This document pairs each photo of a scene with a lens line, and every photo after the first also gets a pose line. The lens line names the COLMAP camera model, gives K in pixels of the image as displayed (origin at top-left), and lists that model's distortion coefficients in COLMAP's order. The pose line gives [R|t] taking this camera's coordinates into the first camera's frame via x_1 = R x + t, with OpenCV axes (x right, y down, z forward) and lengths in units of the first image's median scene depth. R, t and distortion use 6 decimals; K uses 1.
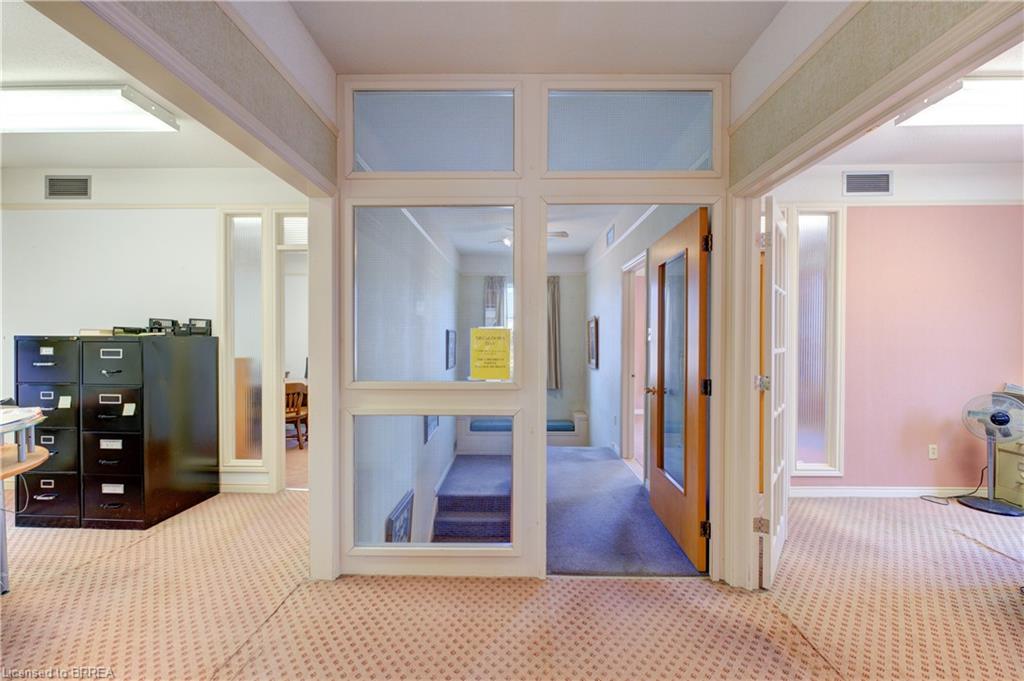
lens RADIAL K [[414.5, 0, 509.8], [0, 414.5, 342.3], [0, 0, 1]] dist [-0.003414, -0.000325]
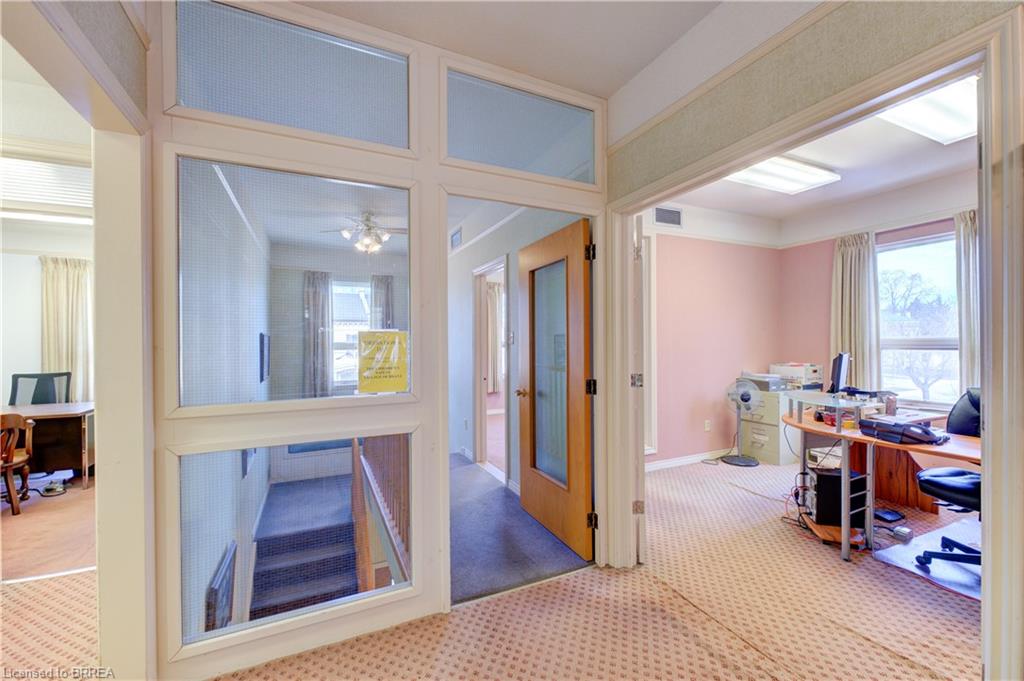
lens RADIAL K [[414.5, 0, 509.8], [0, 414.5, 342.3], [0, 0, 1]] dist [-0.003414, -0.000325]
pose [[0.896470, -0.008948, 0.443015, -0.150333], [0.012939, 0.999898, -0.005987, -0.002087], [-0.442916, 0.011099, 0.896494, 0.107950]]
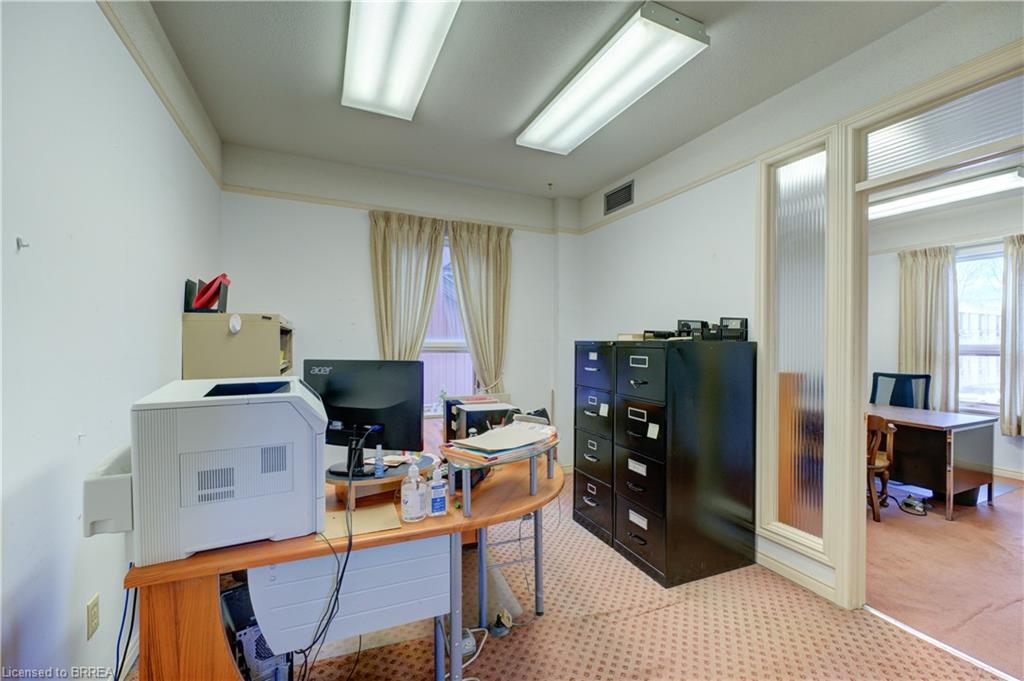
lens RADIAL K [[415.3, 0, 509.6], [0, 415.3, 344.1], [0, 0, 1]] dist [-0.002710, -0.000355]
pose [[0.425151, 0.003624, -0.905115, -0.297616], [-0.012505, 0.999920, -0.001870, -0.003394], [0.905036, 0.012113, 0.425162, 0.388895]]
